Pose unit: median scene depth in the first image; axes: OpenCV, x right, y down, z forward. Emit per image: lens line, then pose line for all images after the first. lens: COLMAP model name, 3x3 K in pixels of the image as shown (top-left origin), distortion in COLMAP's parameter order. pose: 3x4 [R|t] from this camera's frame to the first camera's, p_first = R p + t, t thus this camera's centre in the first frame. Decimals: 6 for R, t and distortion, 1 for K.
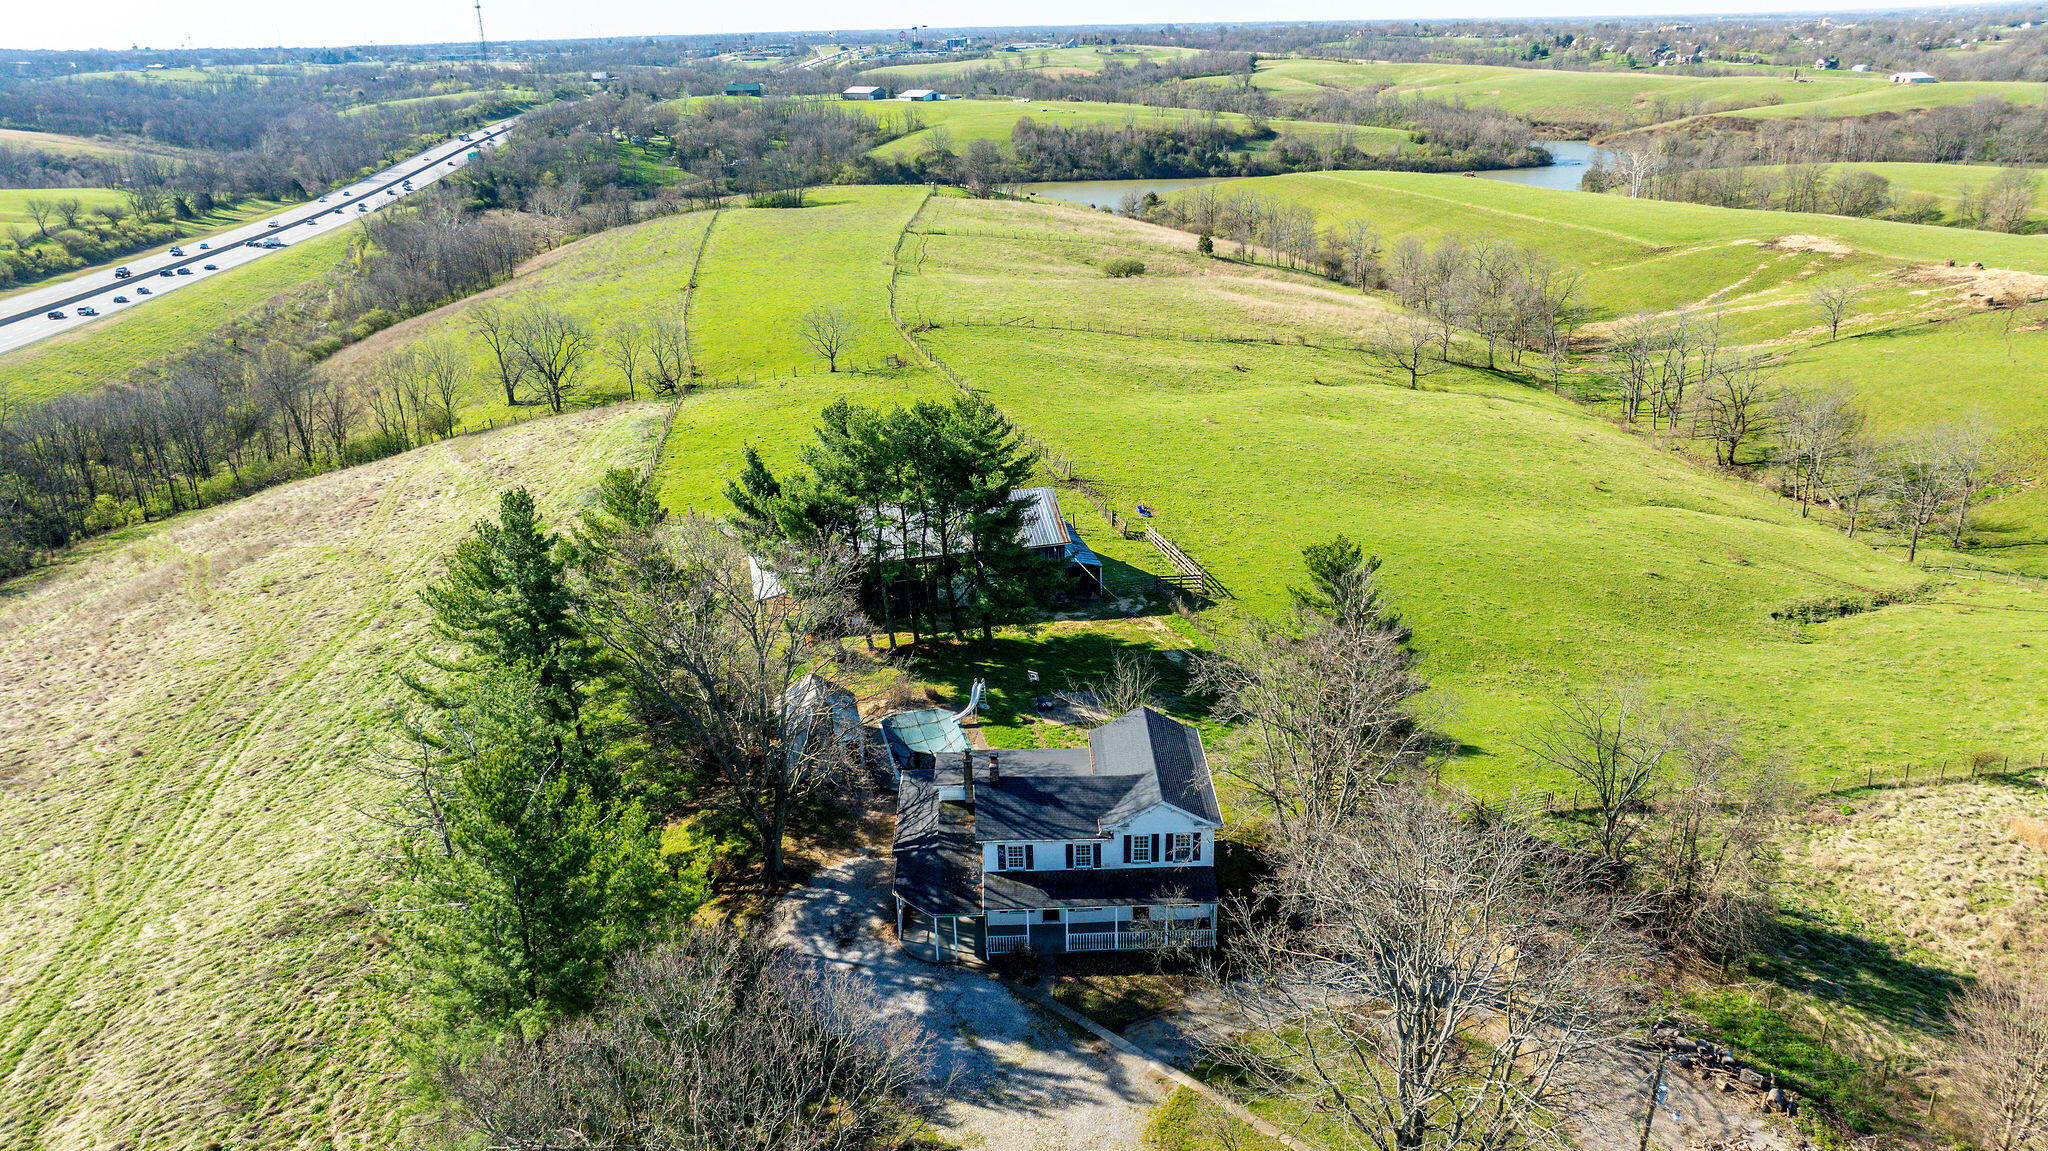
lens RADIAL K [[1422.5, 0, 1024.0], [0, 1422.5, 575.5], [0, 0, 1]] dist [-0.006362, 0.001240]
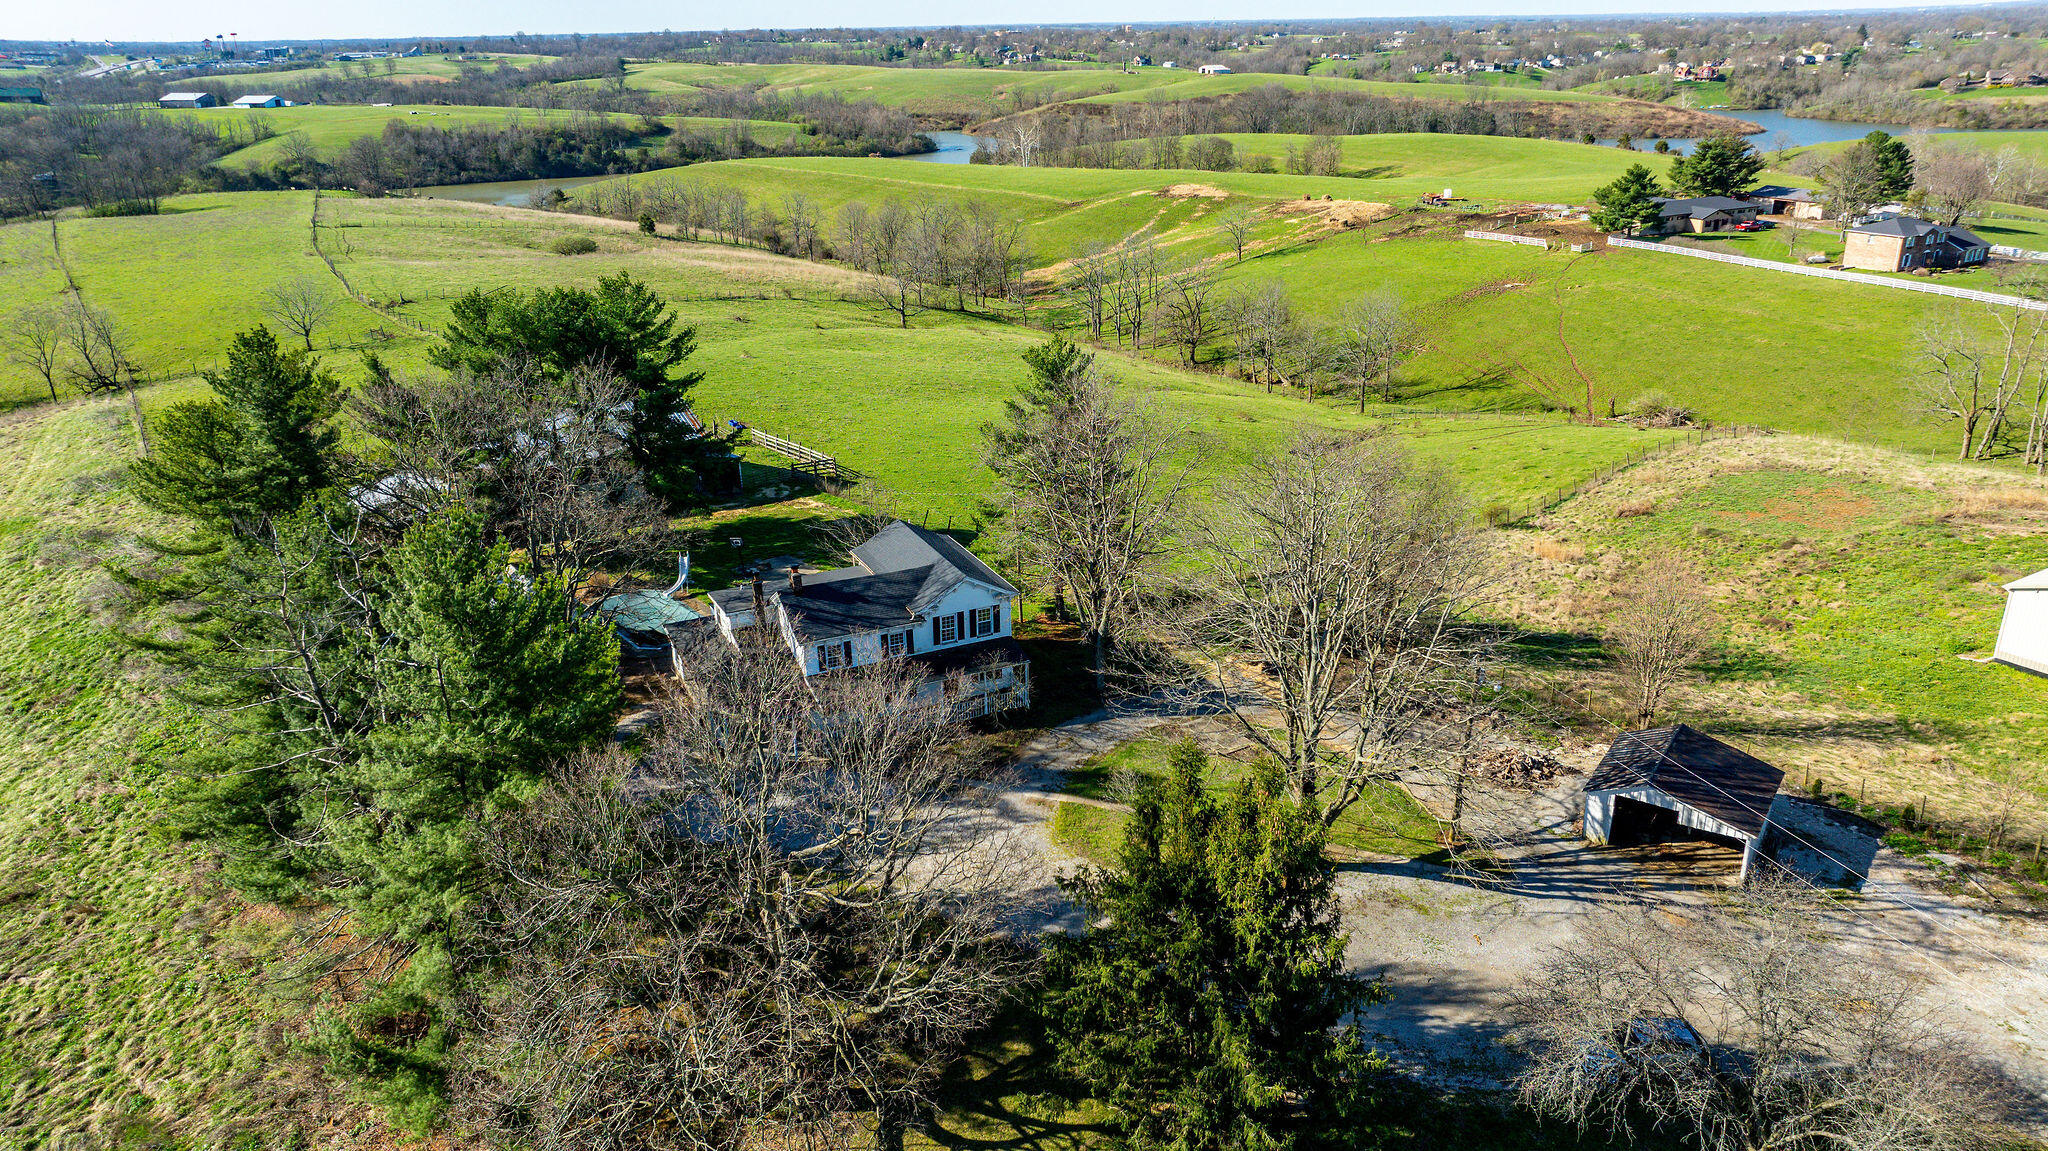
lens RADIAL K [[1437.0, 0, 1001.5], [0, 1437.0, 576.6], [0, 0, 1]] dist [-0.015730, 0.001511]
pose [[0.918345, -0.138953, 0.370587, -0.195408], [0.142492, 0.989633, 0.017960, 0.100908], [-0.369241, 0.036312, 0.928624, -0.004985]]
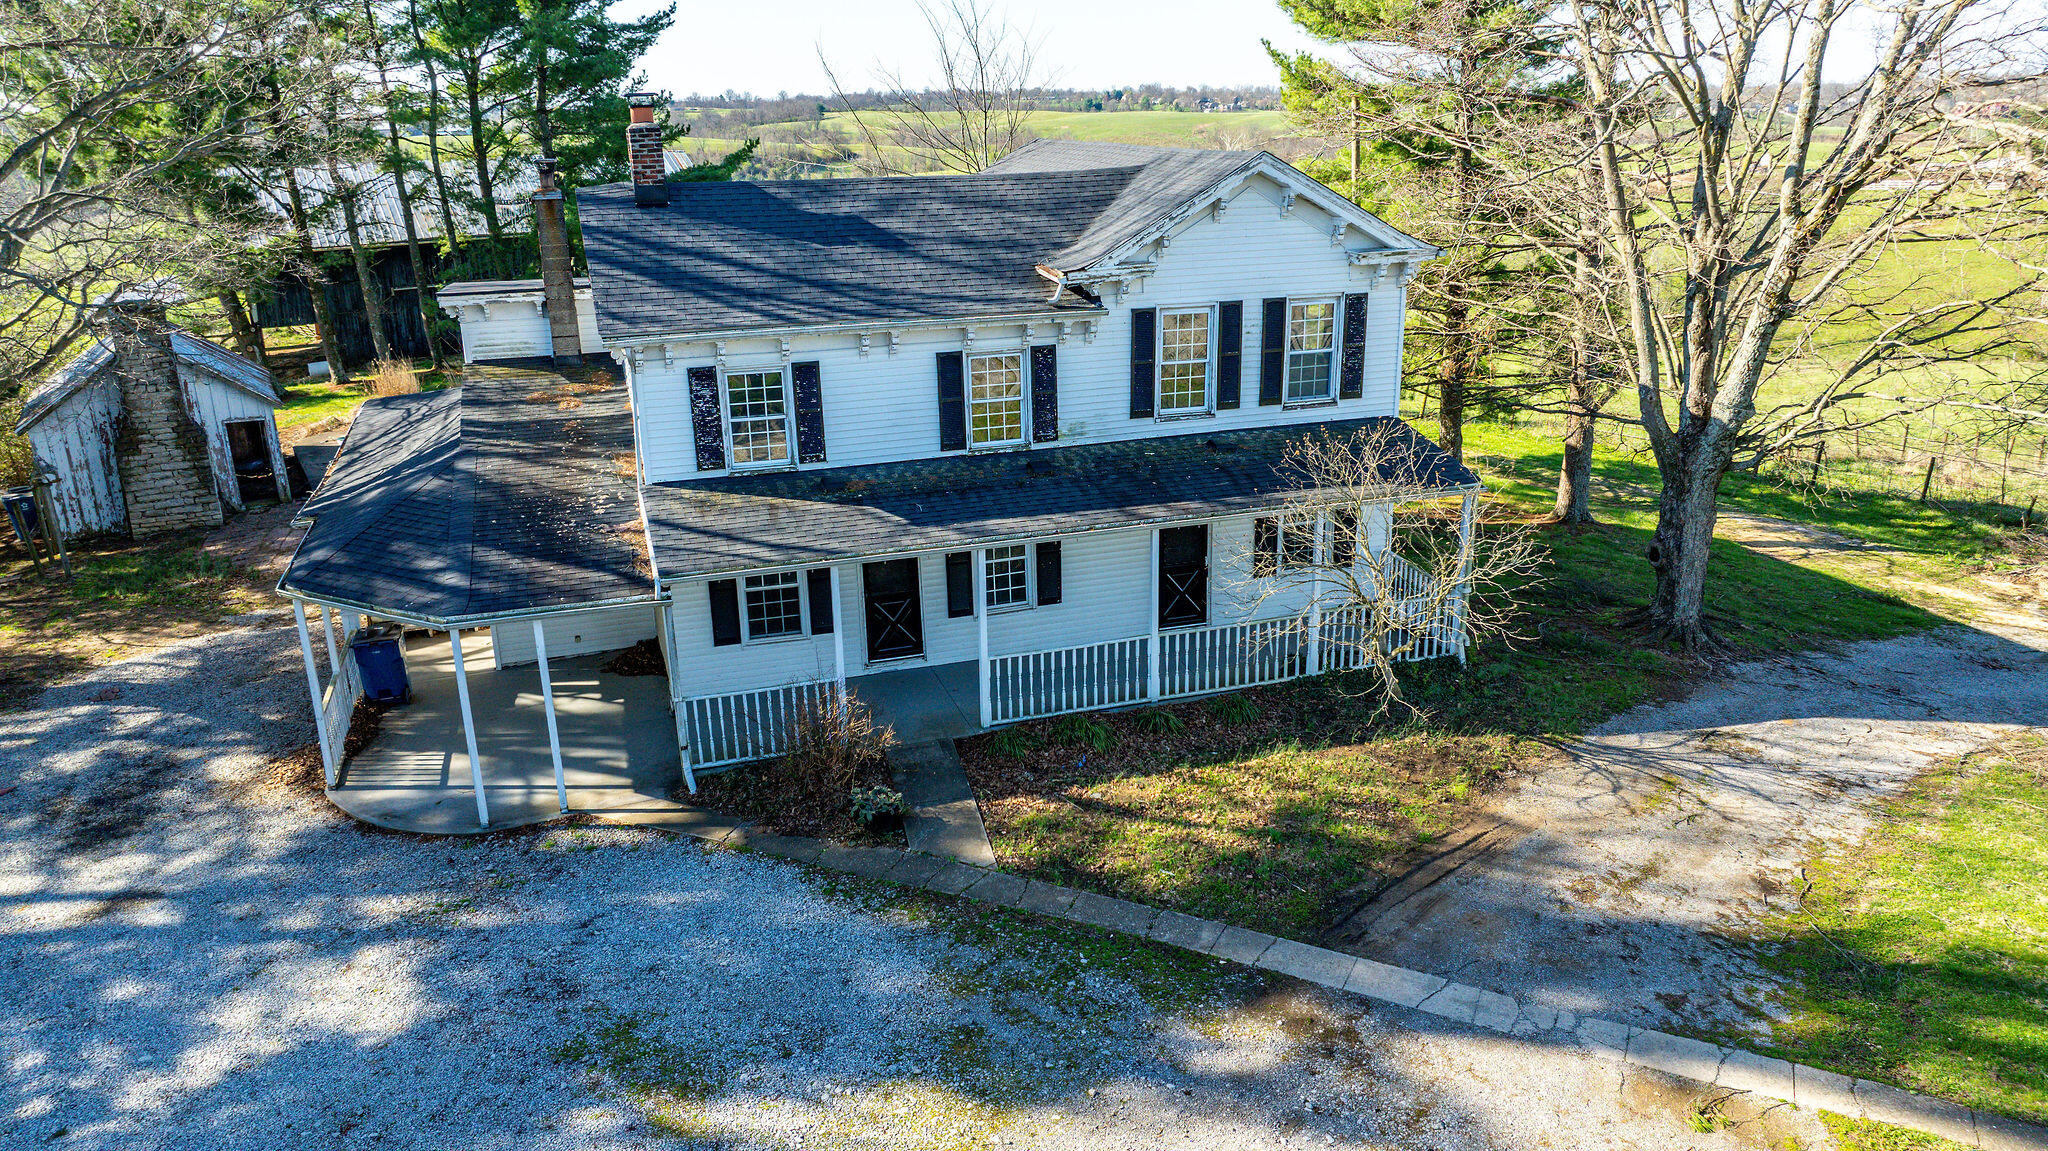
lens RADIAL K [[1422.5, 0, 1024.0], [0, 1422.5, 575.5], [0, 0, 1]] dist [-0.006362, 0.001240]
pose [[0.958068, -0.085749, 0.273410, -0.024252], [0.100511, 0.994115, -0.040422, 0.176000], [-0.268334, 0.066207, 0.961048, 0.524727]]
